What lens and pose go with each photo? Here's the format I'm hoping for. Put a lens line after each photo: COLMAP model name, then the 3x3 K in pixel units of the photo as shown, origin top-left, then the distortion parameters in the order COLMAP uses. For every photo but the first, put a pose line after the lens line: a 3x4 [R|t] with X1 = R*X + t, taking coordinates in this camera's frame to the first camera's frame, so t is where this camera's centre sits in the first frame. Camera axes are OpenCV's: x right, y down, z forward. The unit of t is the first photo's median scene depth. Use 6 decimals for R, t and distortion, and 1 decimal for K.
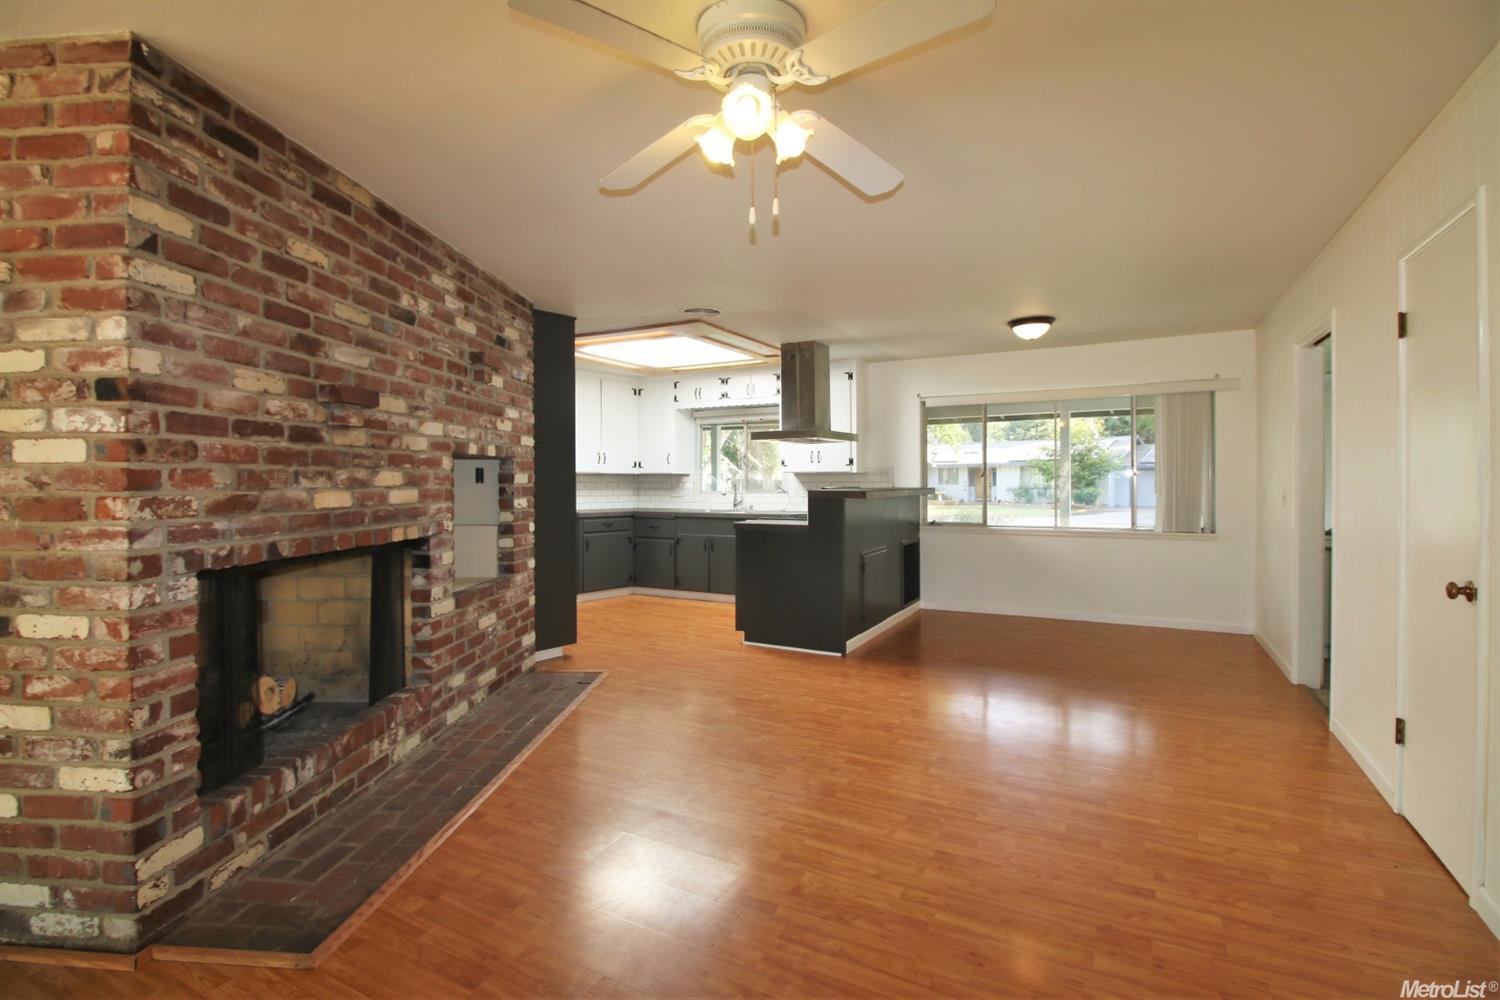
lens RADIAL K [[699.7, 0, 756.5], [0, 699.7, 495.2], [0, 0, 1]] dist [-0.018208, -0.001165]
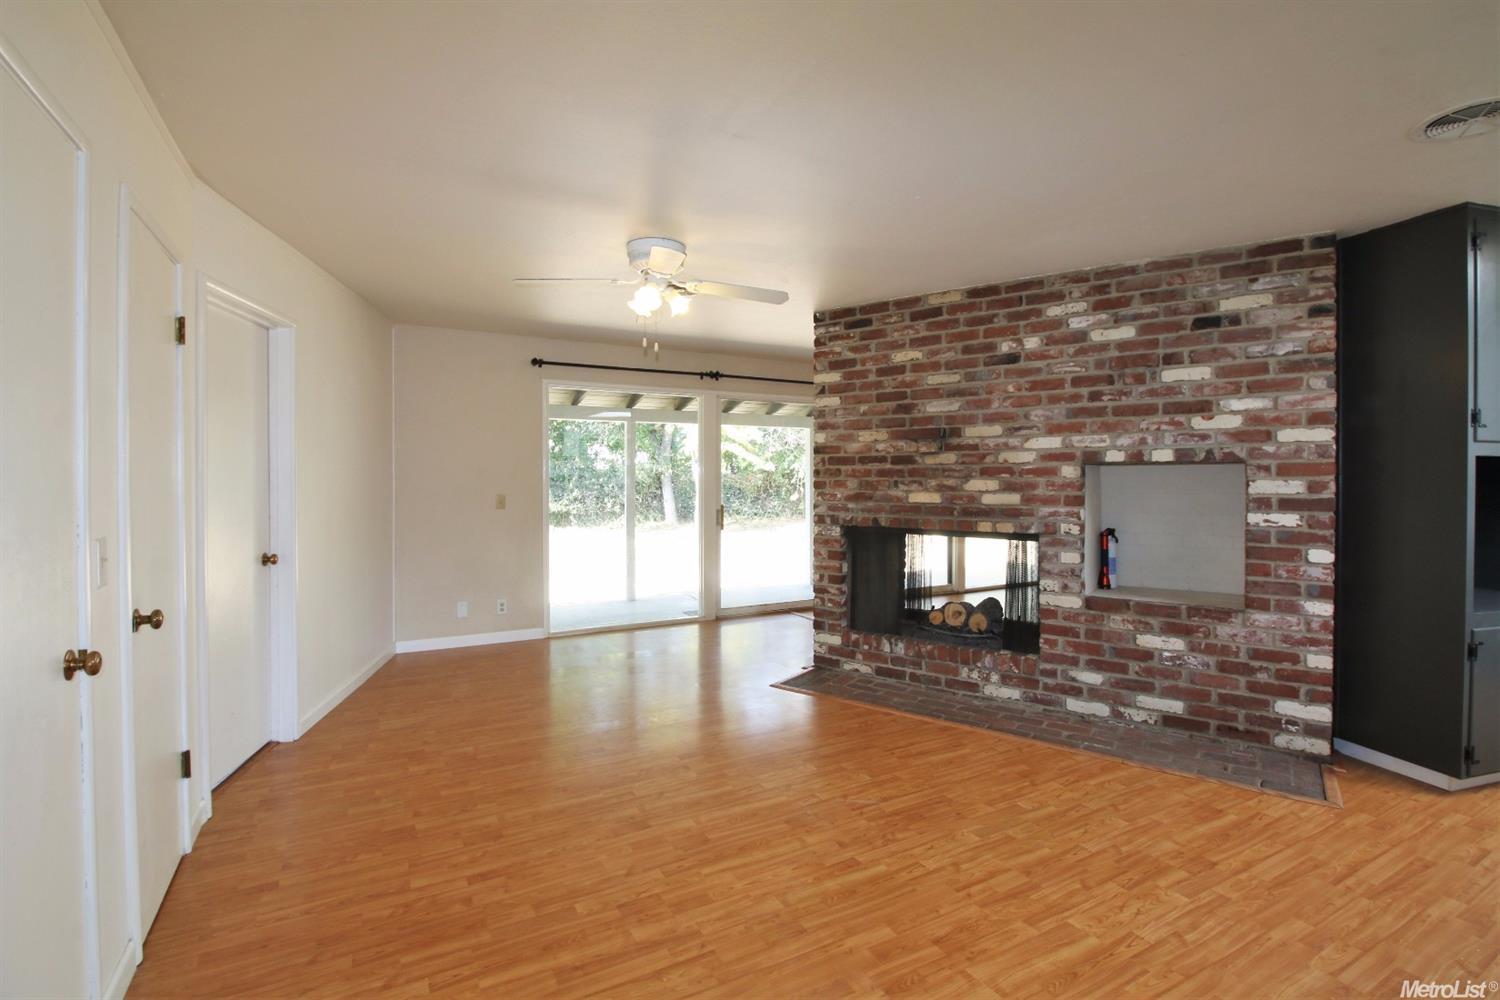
lens RADIAL K [[699.7, 0, 755.7], [0, 699.7, 493.7], [0, 0, 1]] dist [-0.018208, -0.001165]
pose [[-0.554931, 0.025413, -0.831508, 1.039215], [-0.014644, 0.999080, 0.040308, -0.067457], [0.831768, 0.034545, -0.554048, 1.673048]]
